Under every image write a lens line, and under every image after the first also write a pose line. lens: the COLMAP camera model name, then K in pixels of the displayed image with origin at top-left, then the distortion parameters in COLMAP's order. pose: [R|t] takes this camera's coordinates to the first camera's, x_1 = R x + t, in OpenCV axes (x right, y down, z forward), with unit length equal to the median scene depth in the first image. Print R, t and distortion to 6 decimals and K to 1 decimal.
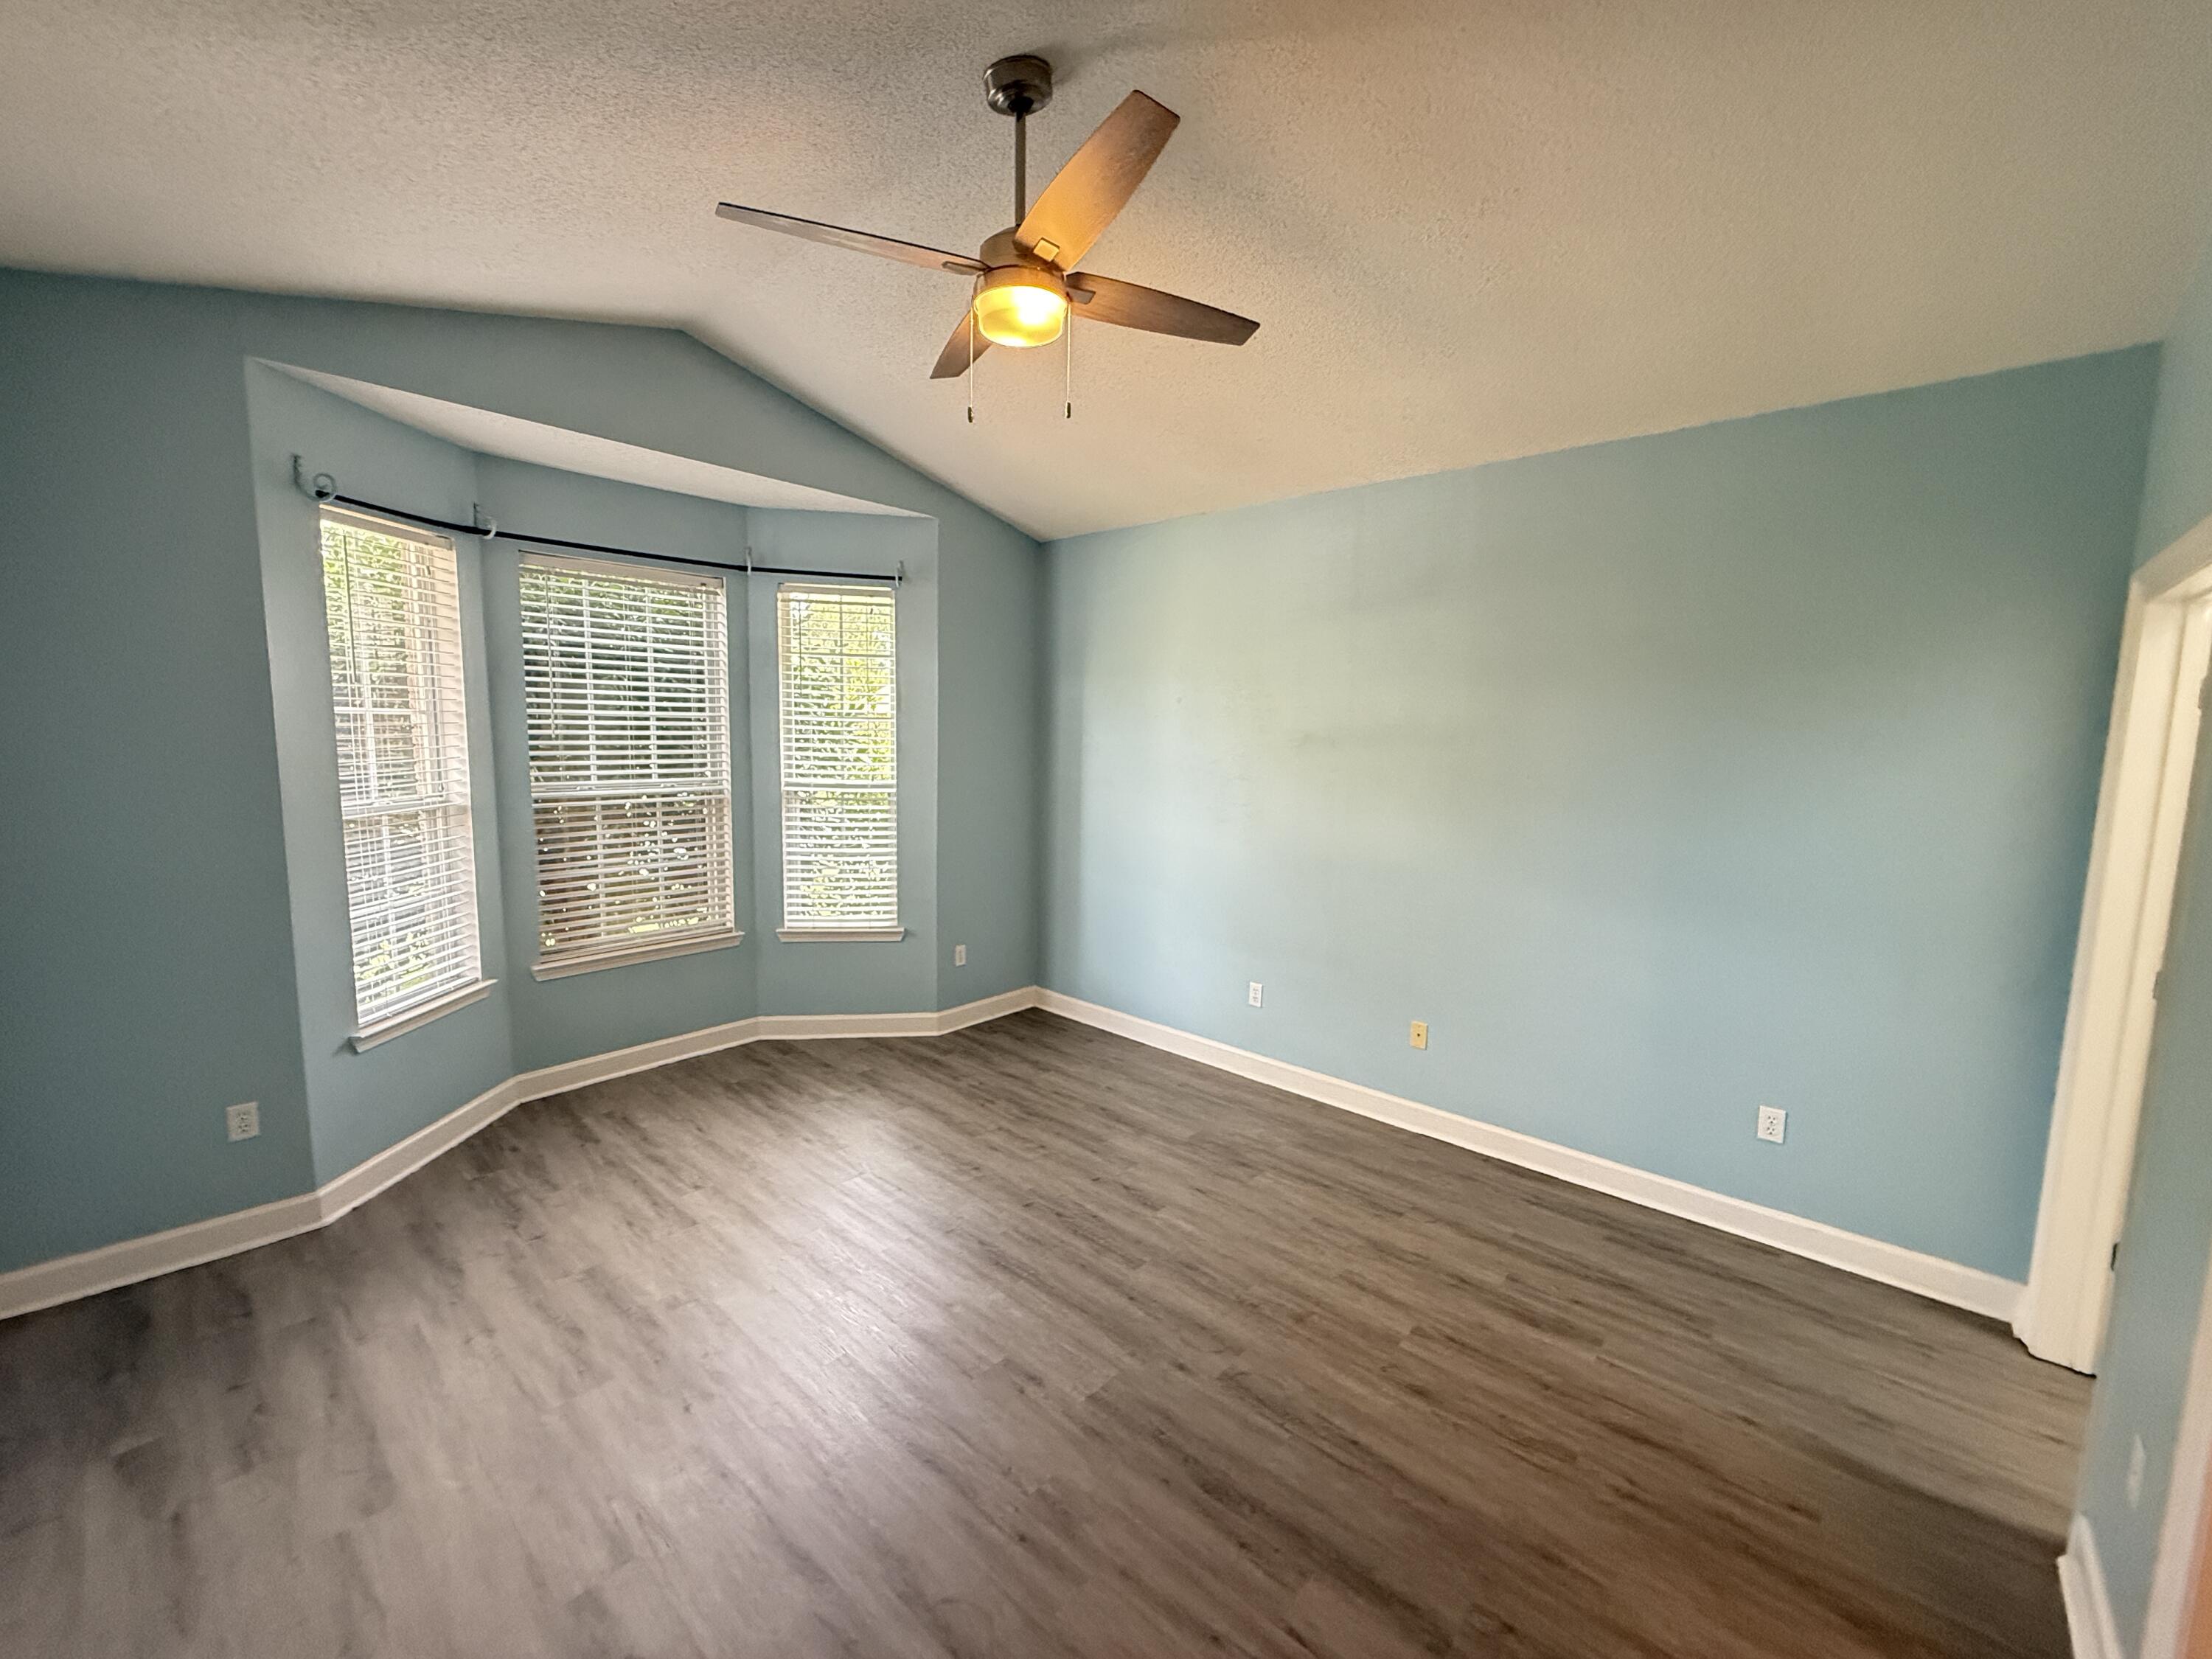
lens RADIAL K [[879.9, 0, 1097.4], [0, 879.9, 826.0], [0, 0, 1]] dist [-0.000409, -0.000087]
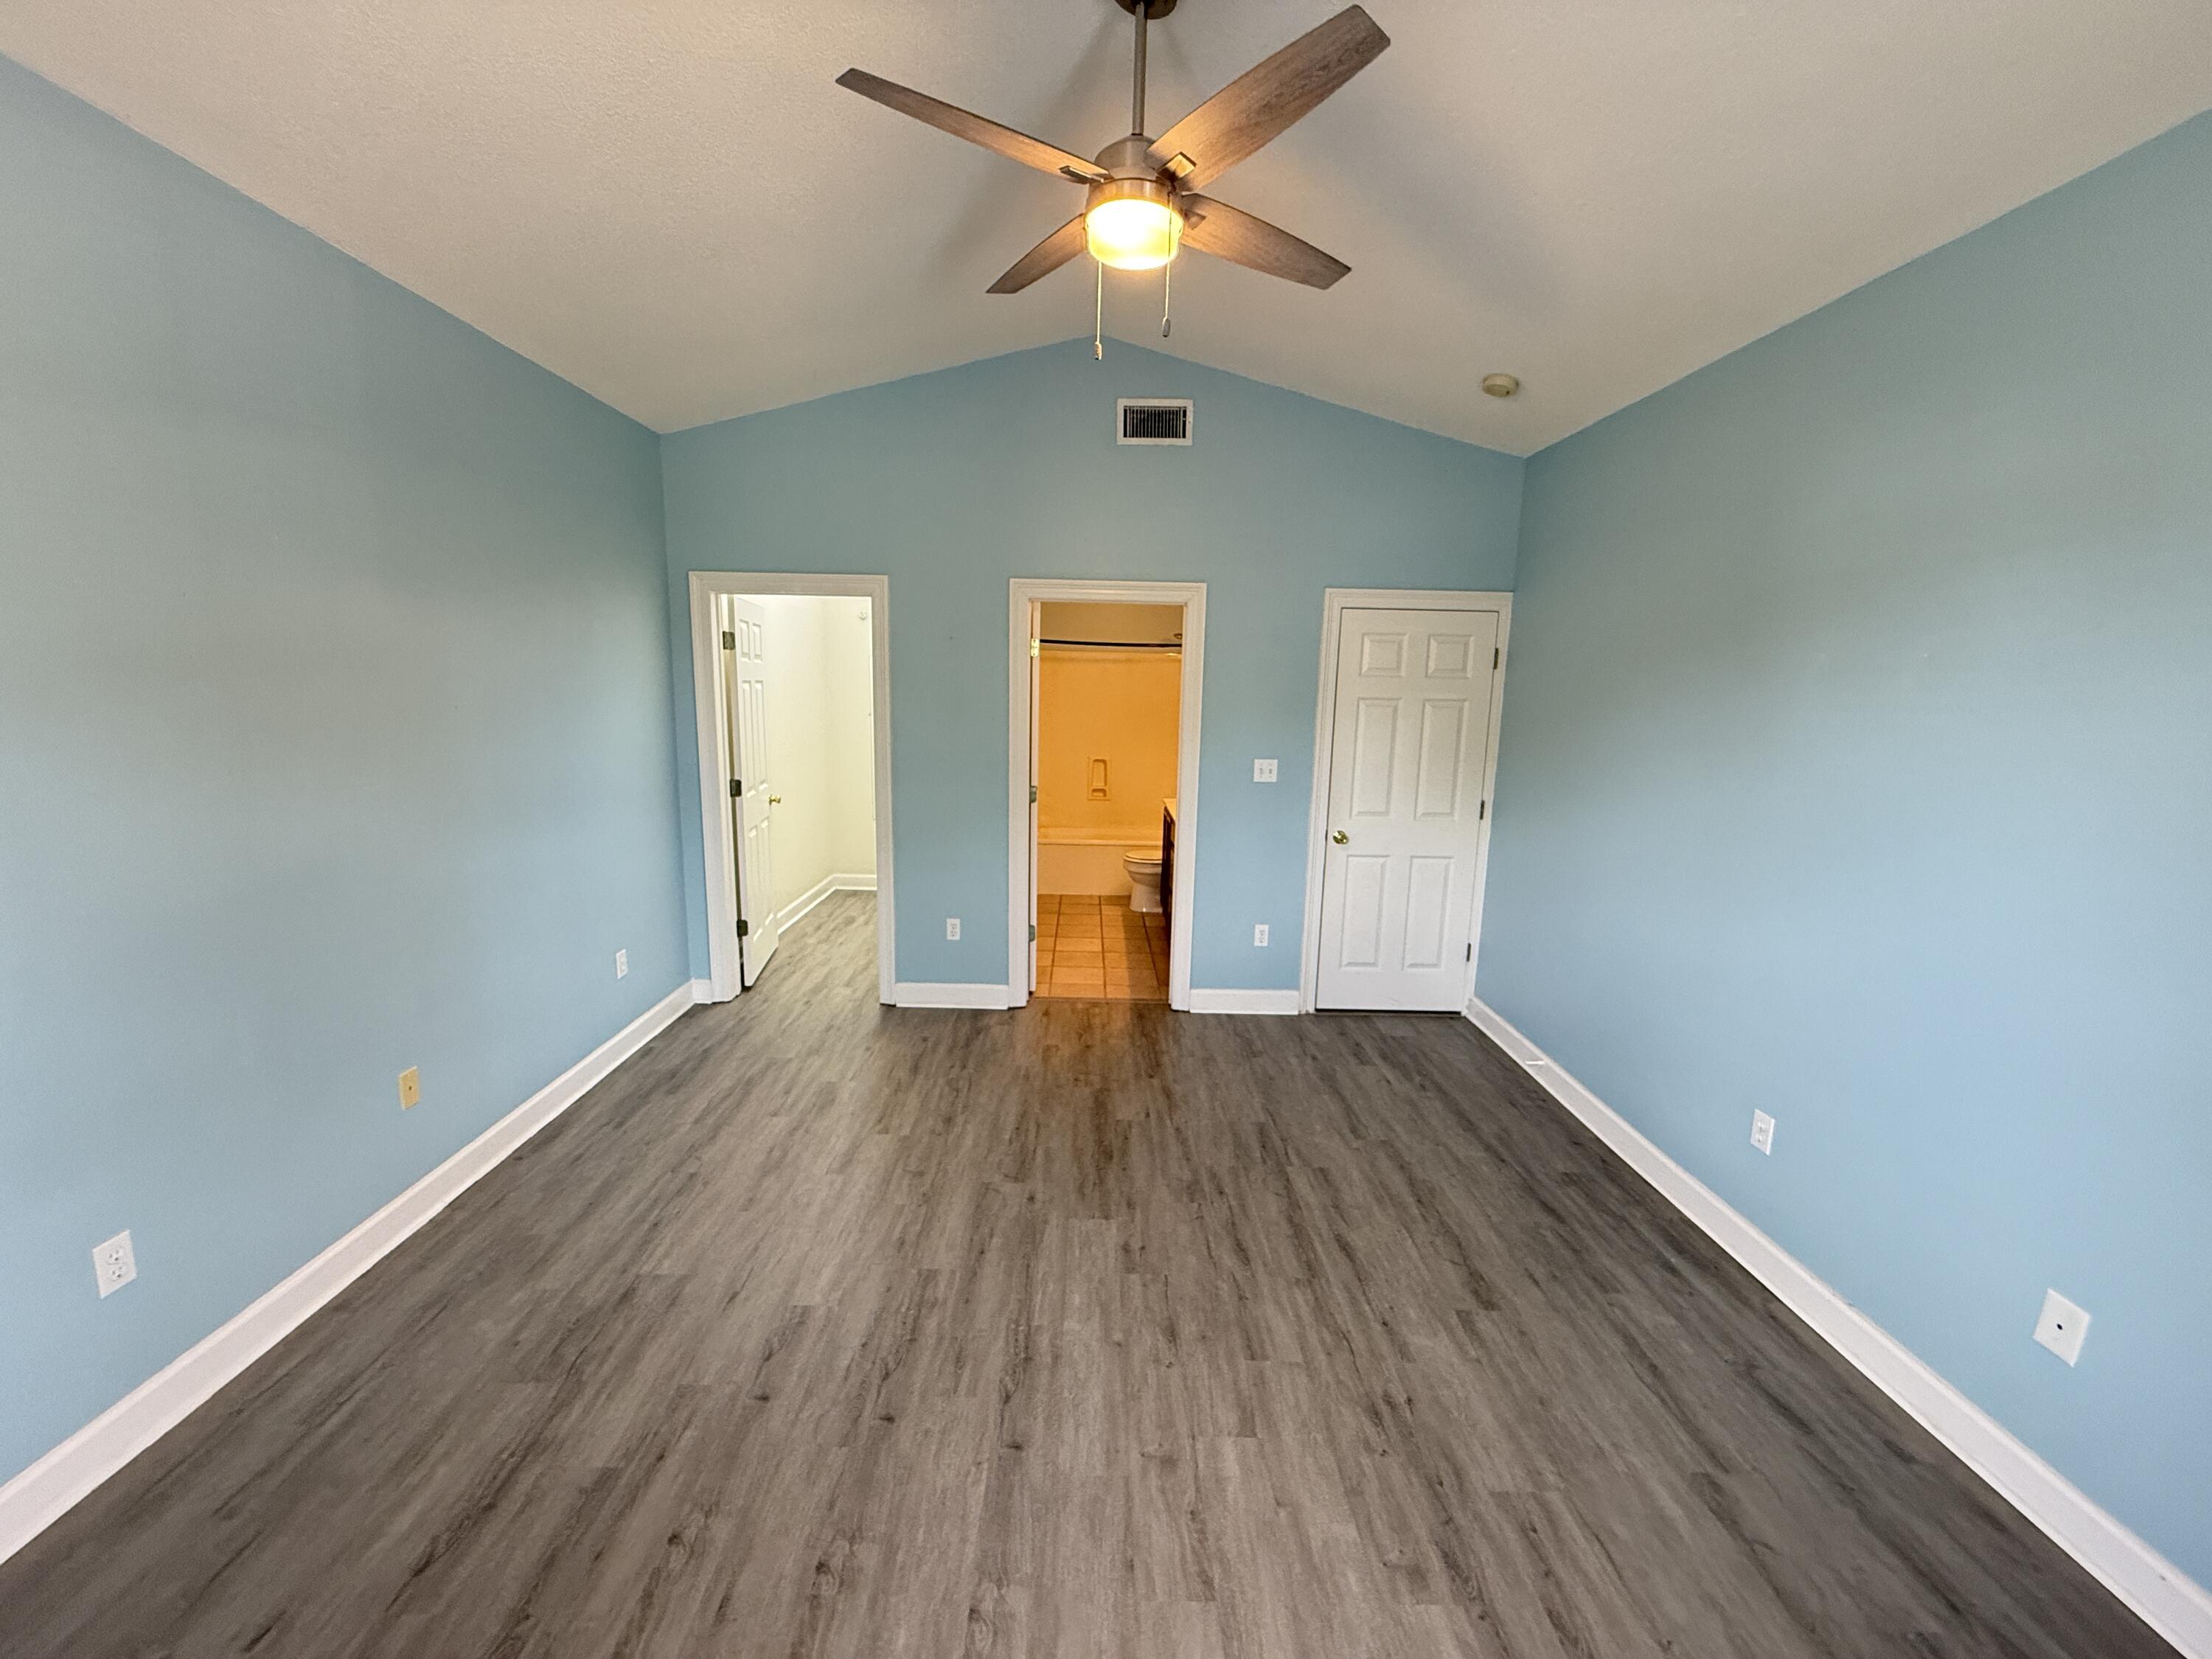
lens RADIAL K [[879.9, 0, 1098.1], [0, 879.9, 831.4], [0, 0, 1]] dist [-0.000409, -0.000087]
pose [[-0.677258, -0.157433, 0.718705, -0.611274], [0.039712, 0.967592, 0.249375, -0.145782], [-0.734673, 0.197433, -0.649058, 1.292429]]
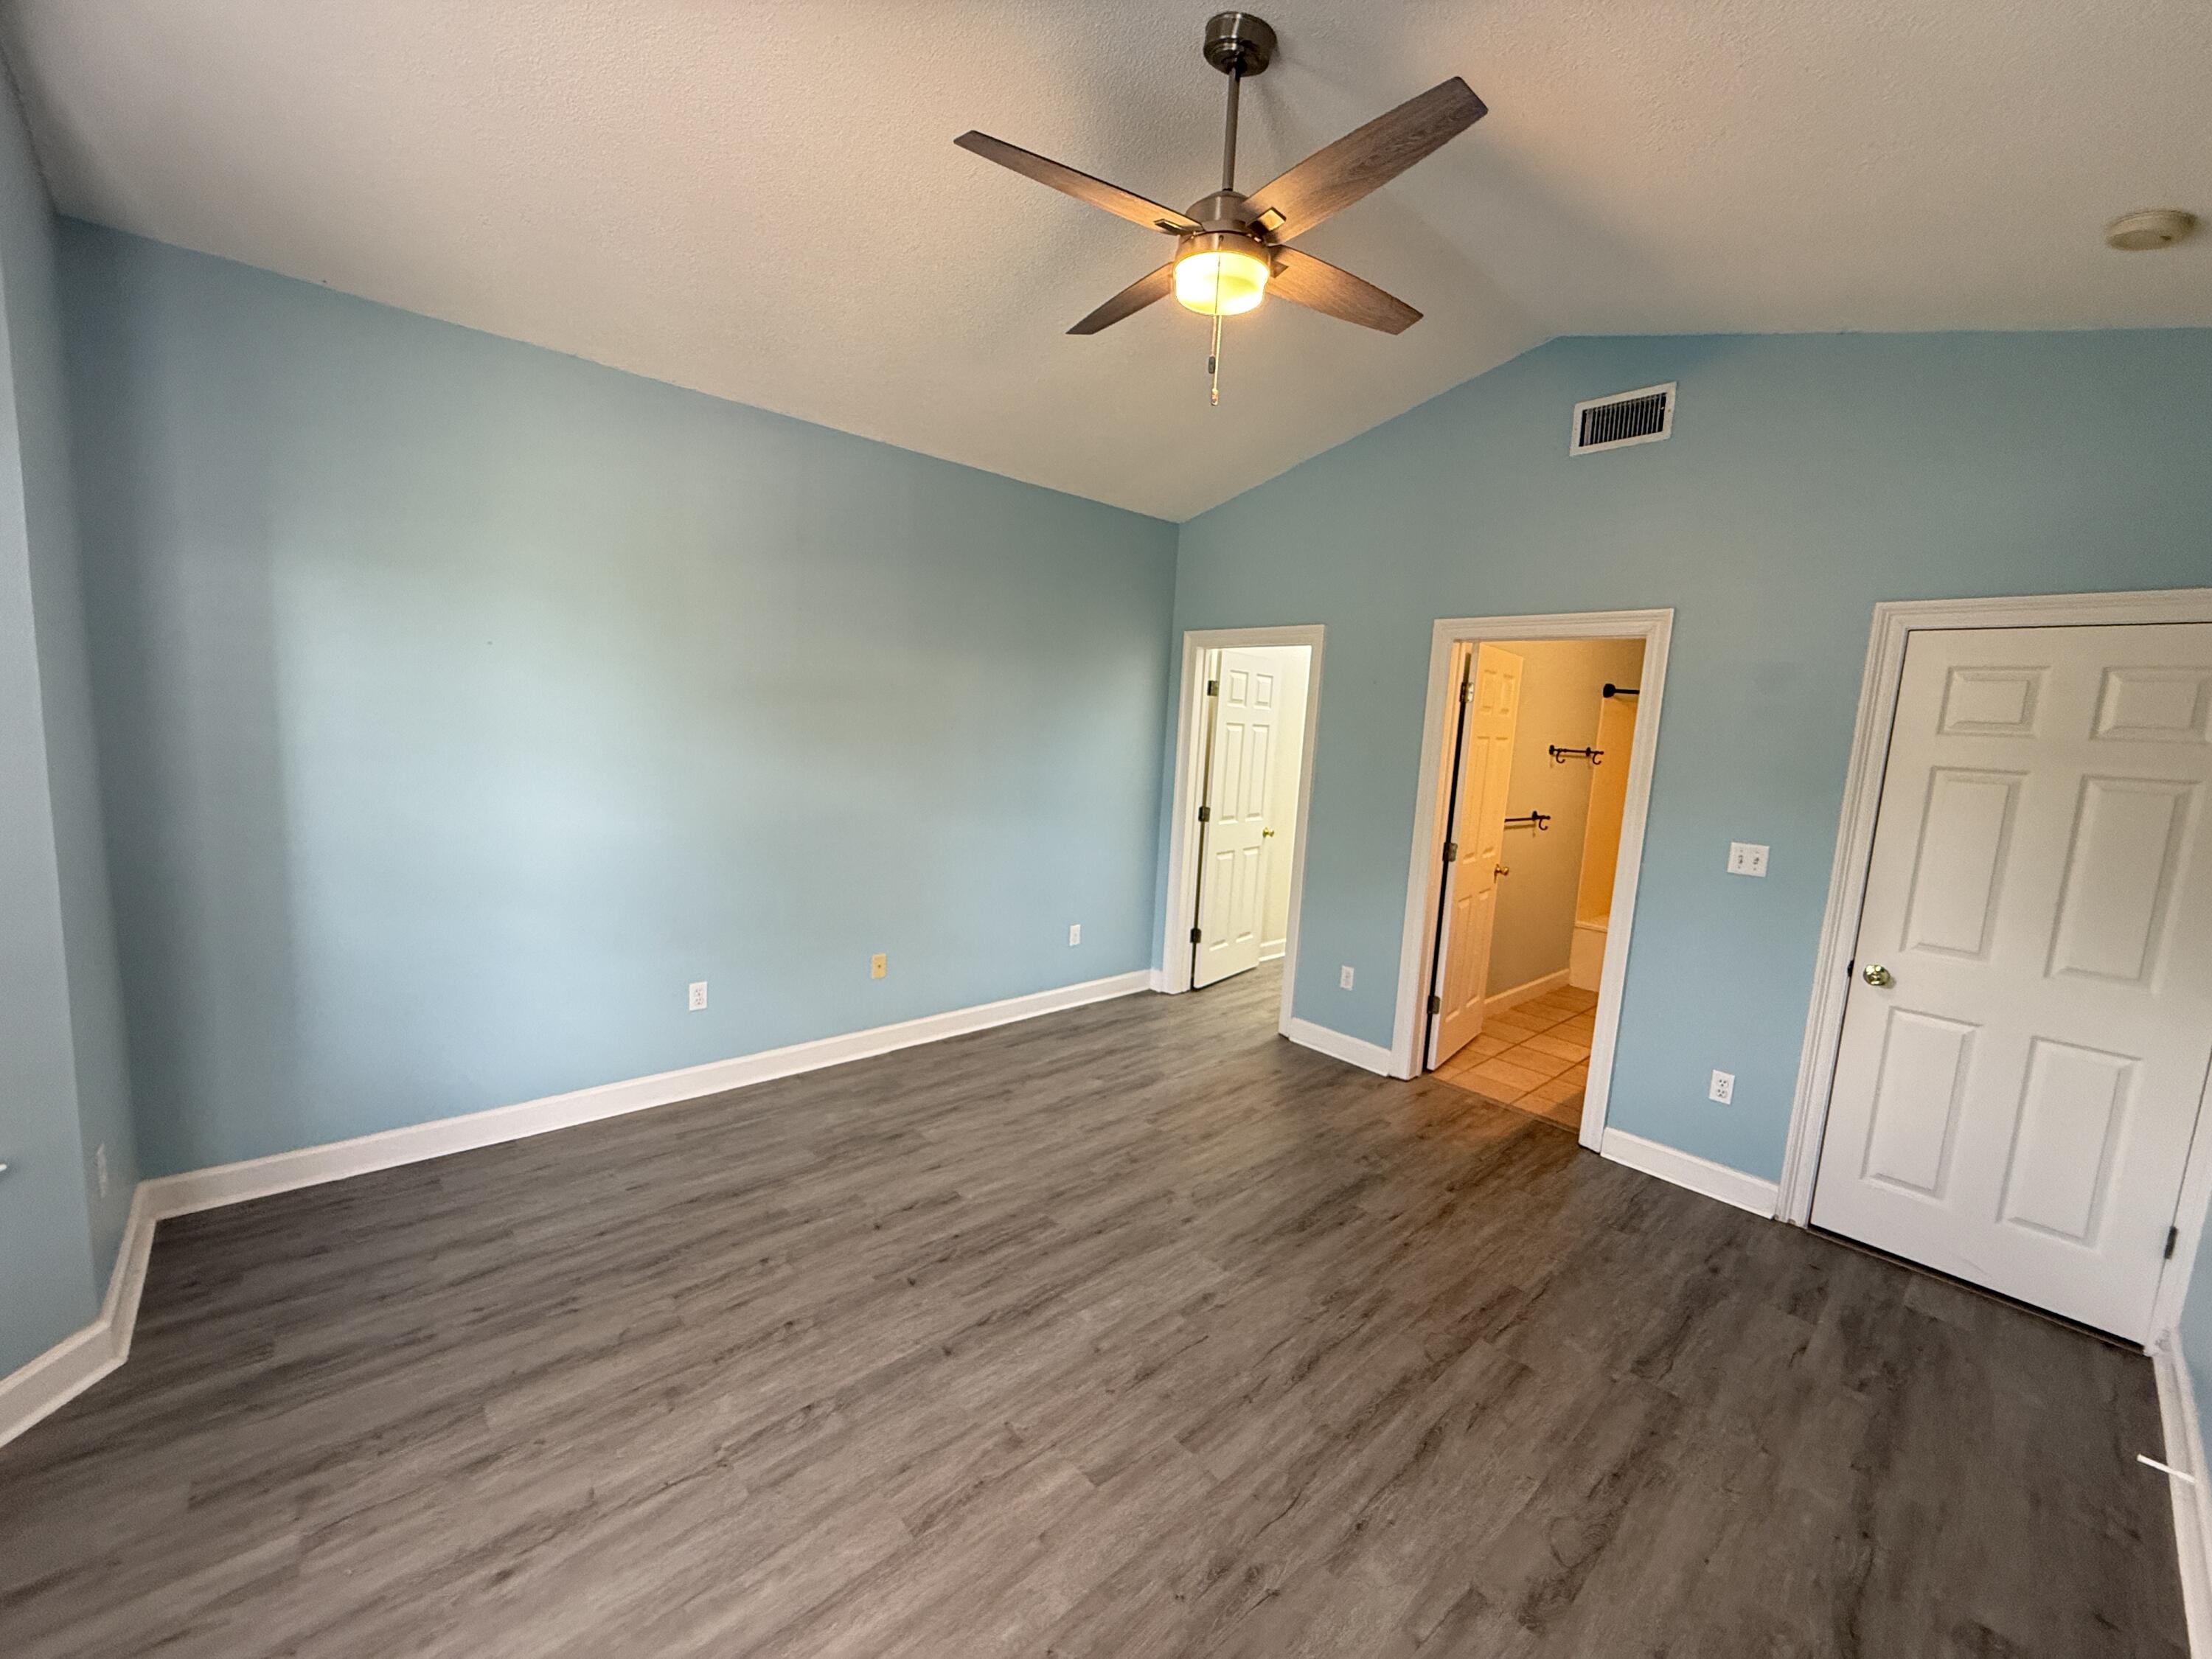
lens RADIAL K [[879.9, 0, 1101.5], [0, 879.9, 832.0], [0, 0, 1]] dist [-0.000409, -0.000087]
pose [[0.100436, -0.146251, 0.984136, -0.843959], [0.051679, 0.988569, 0.141636, -0.088264], [-0.993601, 0.036634, 0.106846, 0.768564]]
